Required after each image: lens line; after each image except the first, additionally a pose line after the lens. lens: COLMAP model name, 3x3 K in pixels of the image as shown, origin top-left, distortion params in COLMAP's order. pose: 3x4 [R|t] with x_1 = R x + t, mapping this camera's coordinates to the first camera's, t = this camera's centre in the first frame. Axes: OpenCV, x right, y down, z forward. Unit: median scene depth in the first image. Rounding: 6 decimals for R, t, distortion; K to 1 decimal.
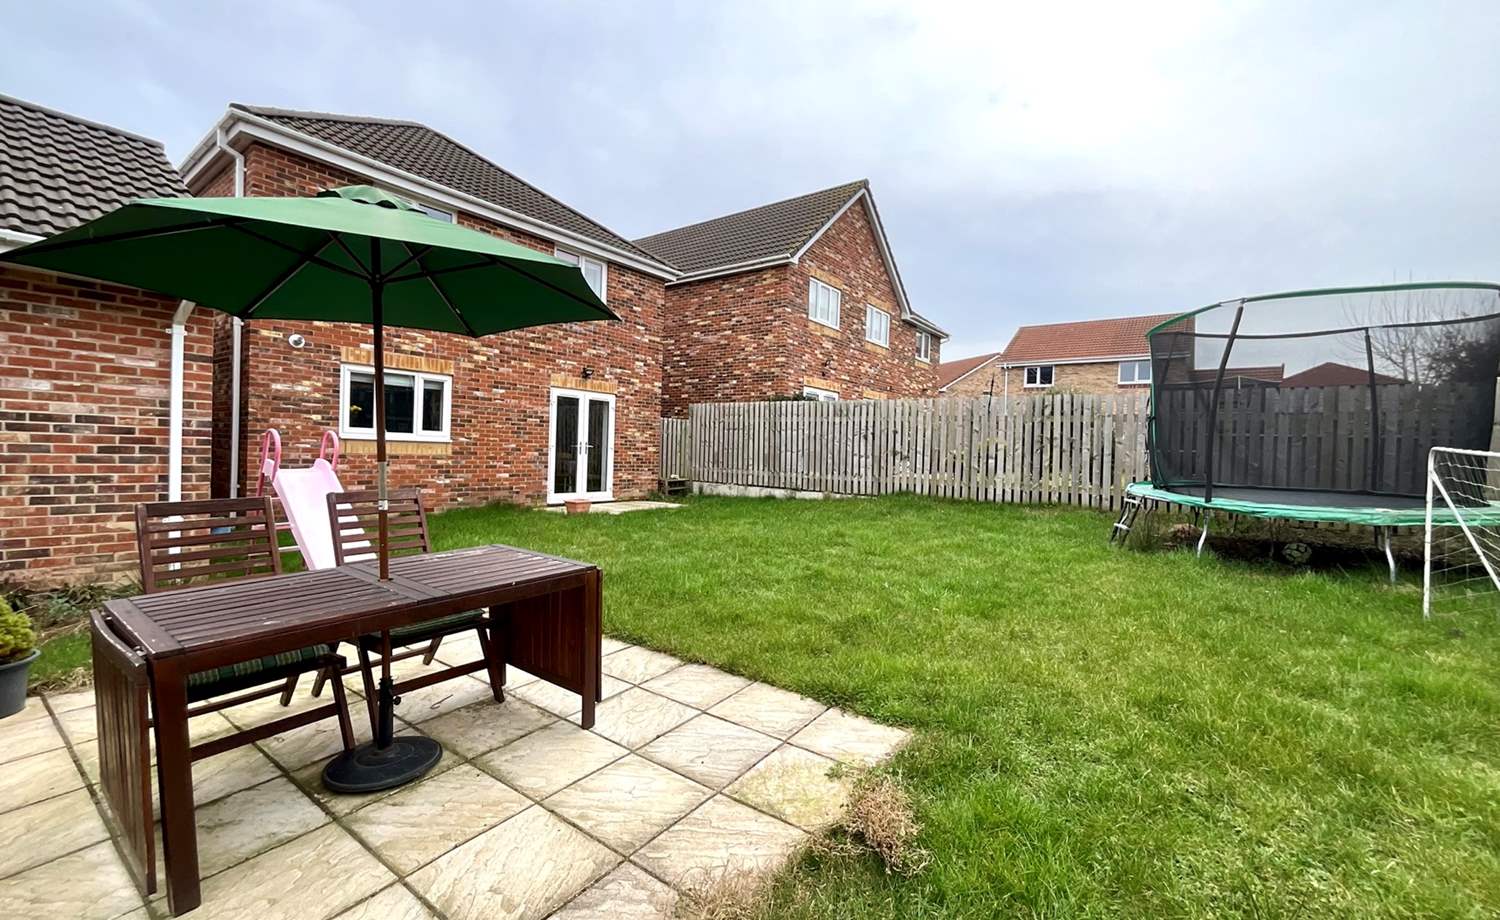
lens RADIAL K [[596.0, 0, 727.3], [0, 596.0, 459.6], [0, 0, 1]] dist [0.000284, -0.000008]
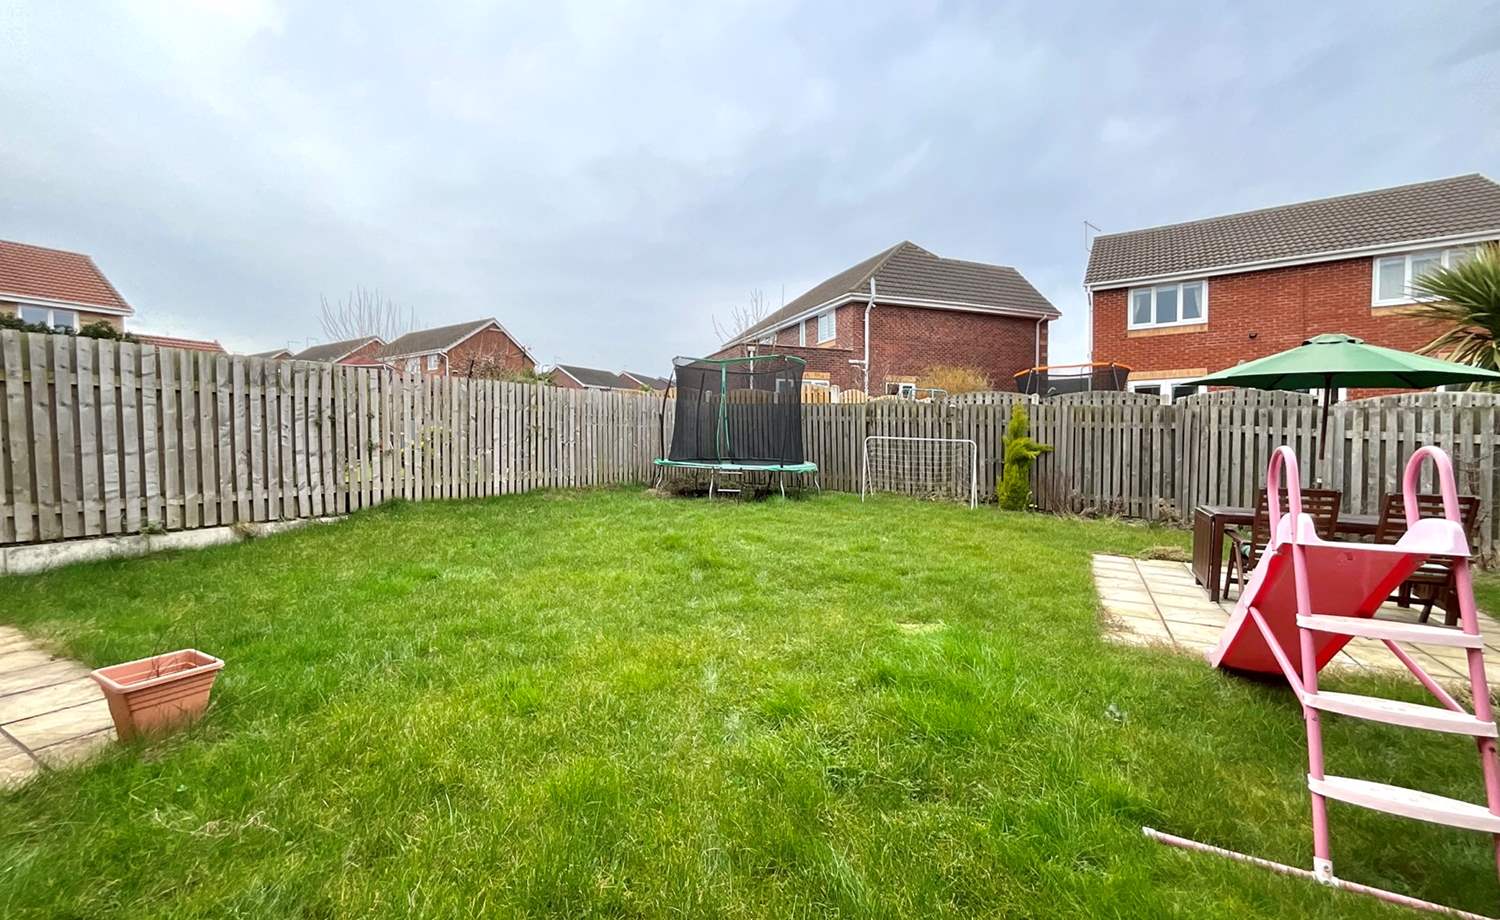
lens RADIAL K [[596.0, 0, 727.3], [0, 596.0, 459.6], [0, 0, 1]] dist [0.000284, -0.000008]
pose [[-0.106360, -0.056459, 0.992723, -0.425092], [0.021977, 0.998009, 0.059114, -0.026919], [-0.994085, 0.028104, -0.104908, 0.636297]]
